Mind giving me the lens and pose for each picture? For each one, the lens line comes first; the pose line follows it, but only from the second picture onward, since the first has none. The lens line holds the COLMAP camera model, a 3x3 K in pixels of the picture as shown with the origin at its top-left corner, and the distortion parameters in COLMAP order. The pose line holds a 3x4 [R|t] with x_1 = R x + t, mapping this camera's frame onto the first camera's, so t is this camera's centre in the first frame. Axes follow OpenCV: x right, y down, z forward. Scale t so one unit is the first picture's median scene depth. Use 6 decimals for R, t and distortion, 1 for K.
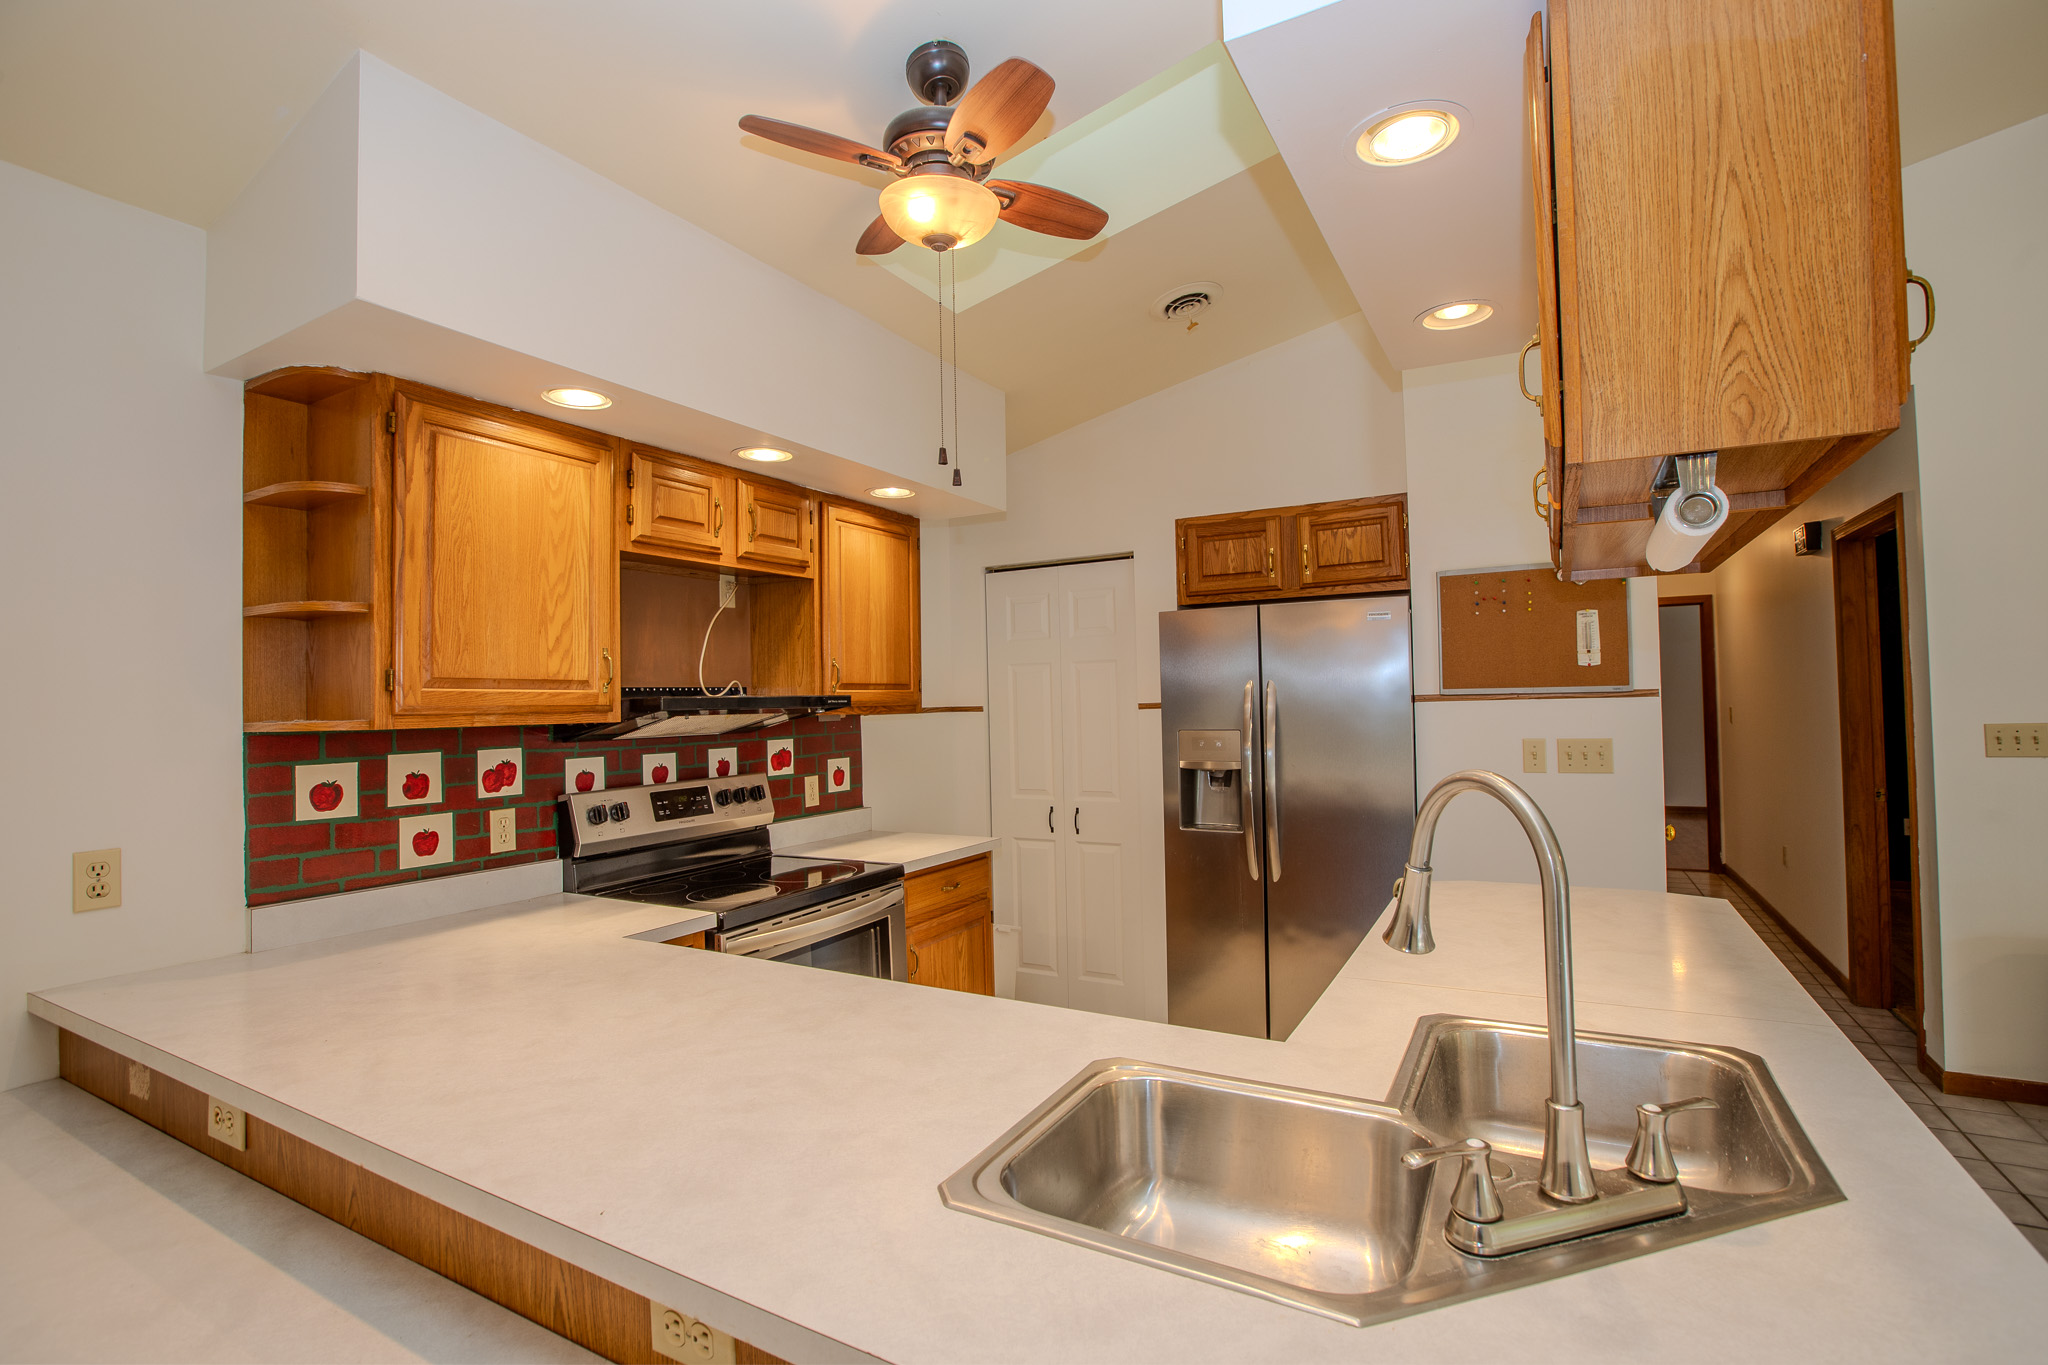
lens RADIAL K [[936.8, 0, 1037.9], [0, 936.8, 679.7], [0, 0, 1]] dist [-0.038960, 0.009725]
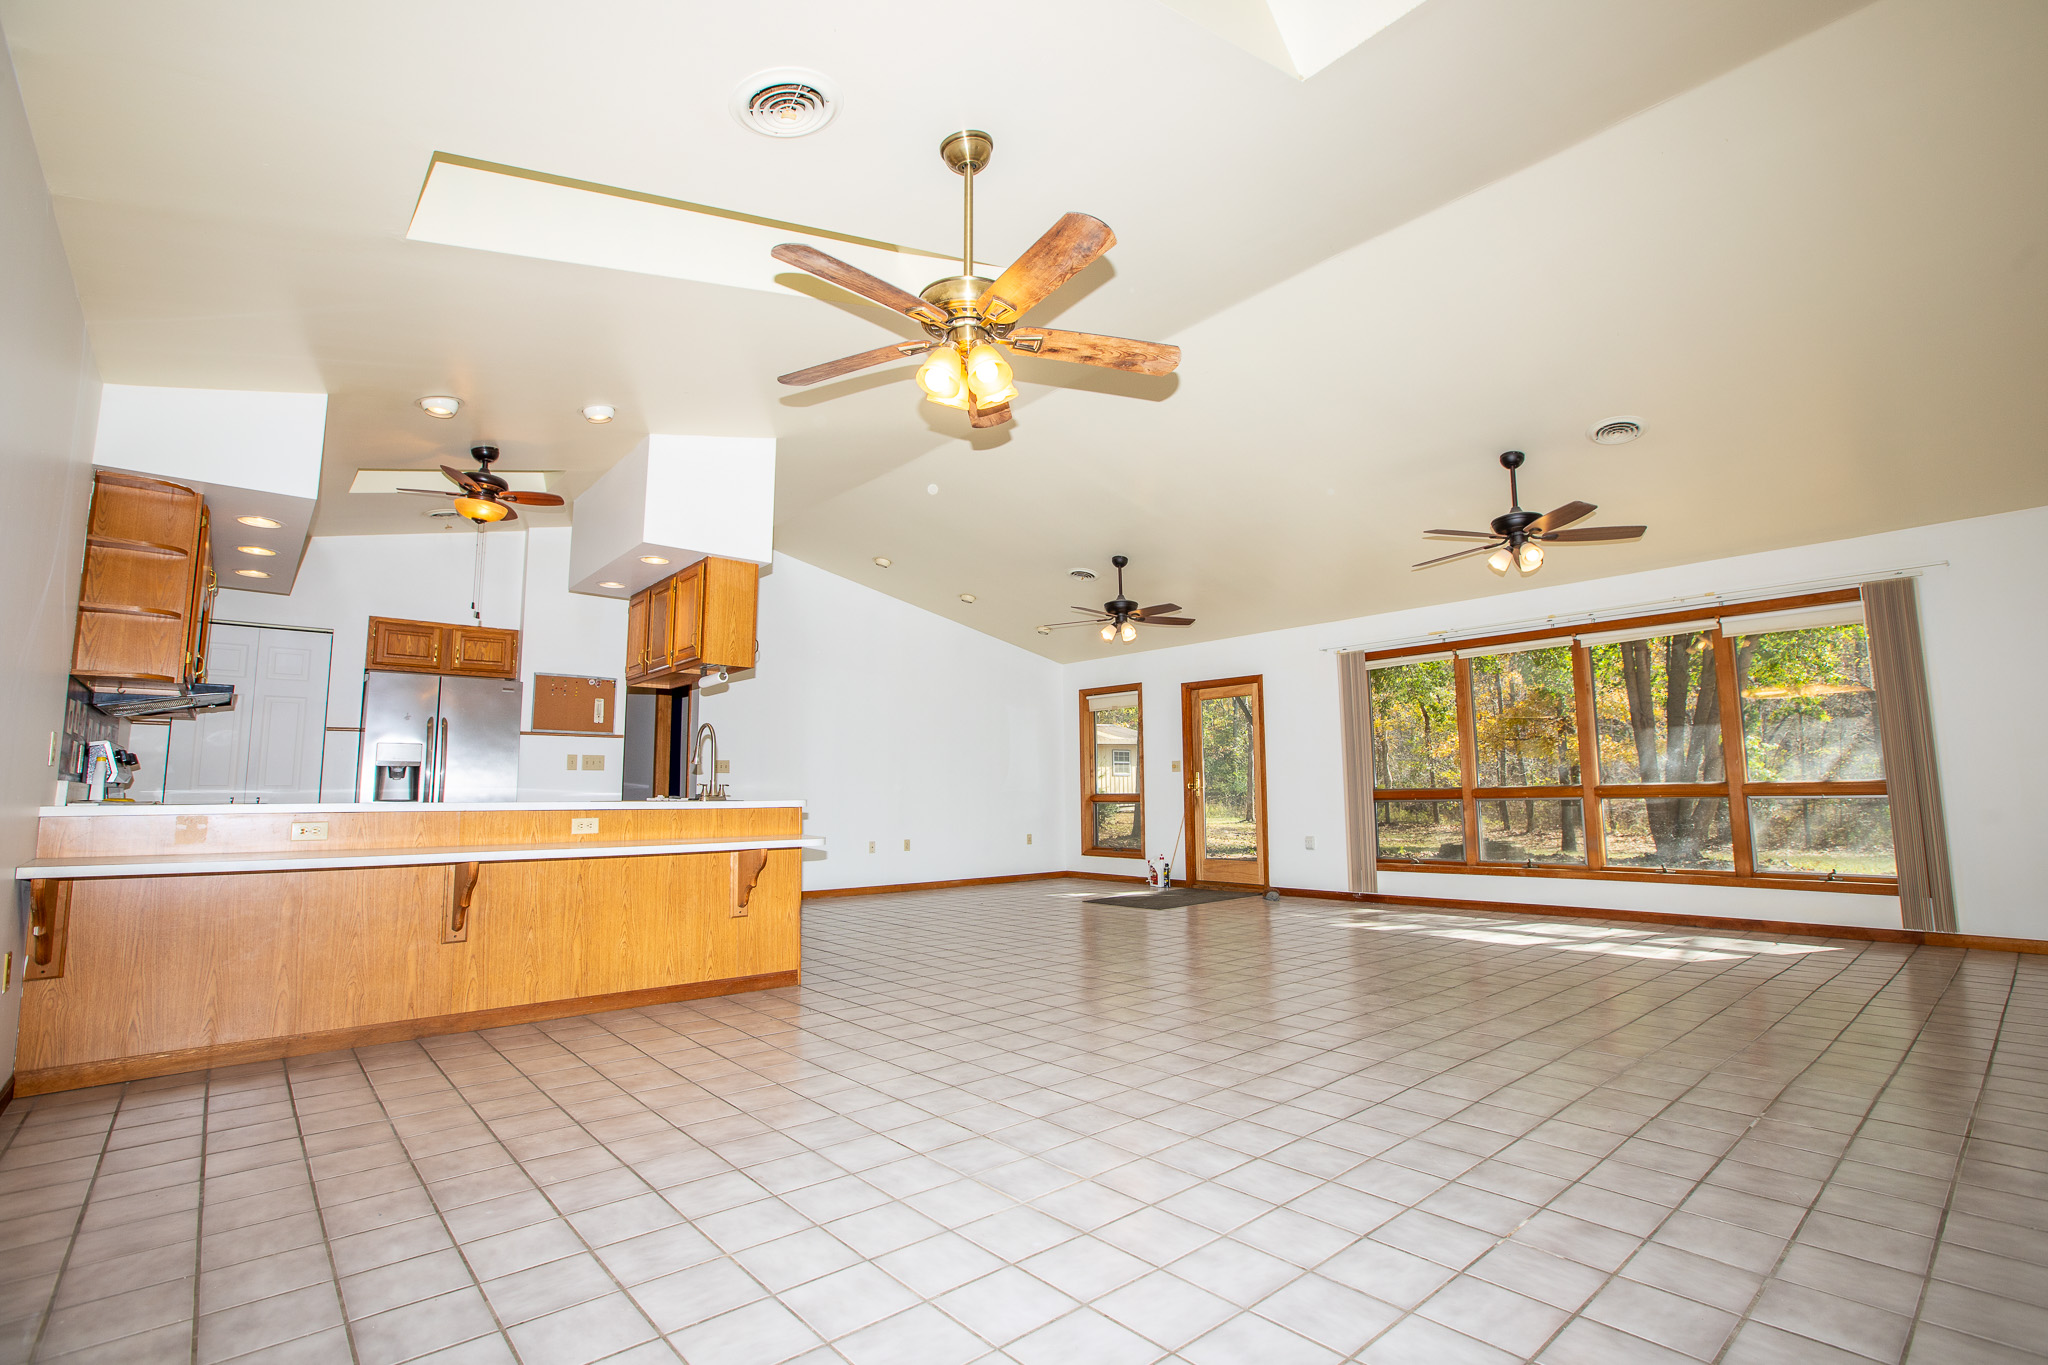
lens RADIAL K [[936.8, 0, 1014.9], [0, 936.8, 682.8], [0, 0, 1]] dist [-0.038960, 0.009725]
pose [[0.368614, 0.129066, 0.920579, -1.167869], [-0.019668, 0.991176, -0.131089, 0.169991], [-0.929375, 0.030216, 0.367899, -0.813394]]
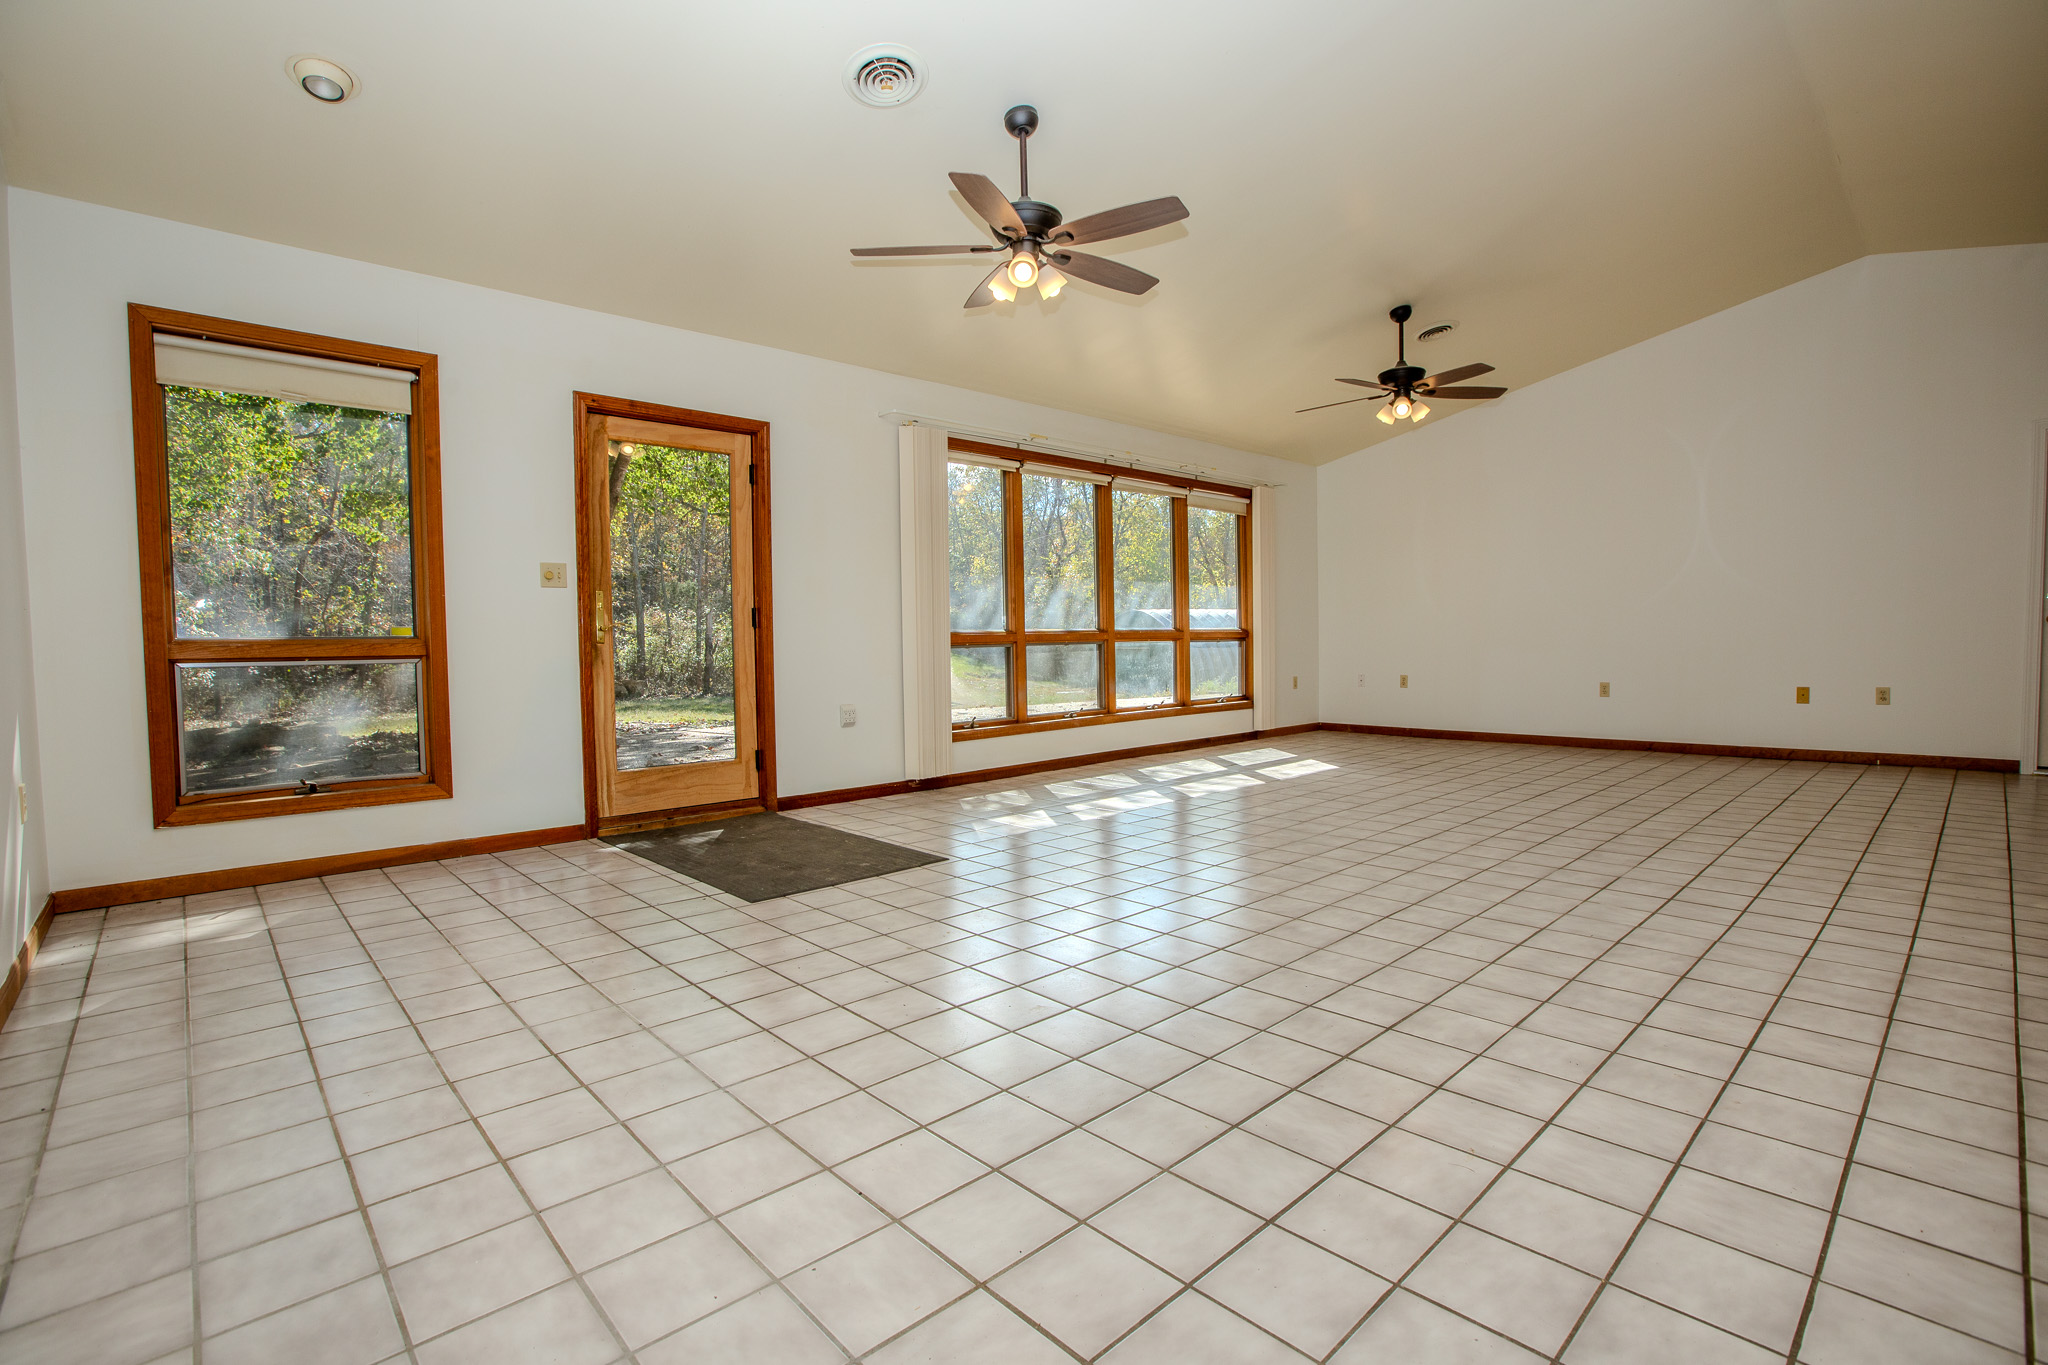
lens RADIAL K [[936.8, 0, 1010.8], [0, 936.8, 685.3], [0, 0, 1]] dist [-0.038960, 0.009725]
pose [[-0.944329, 0.020278, 0.328377, 0.964363], [0.027793, 0.999448, 0.018207, 0.182790], [-0.327826, 0.026320, -0.944371, 1.010459]]
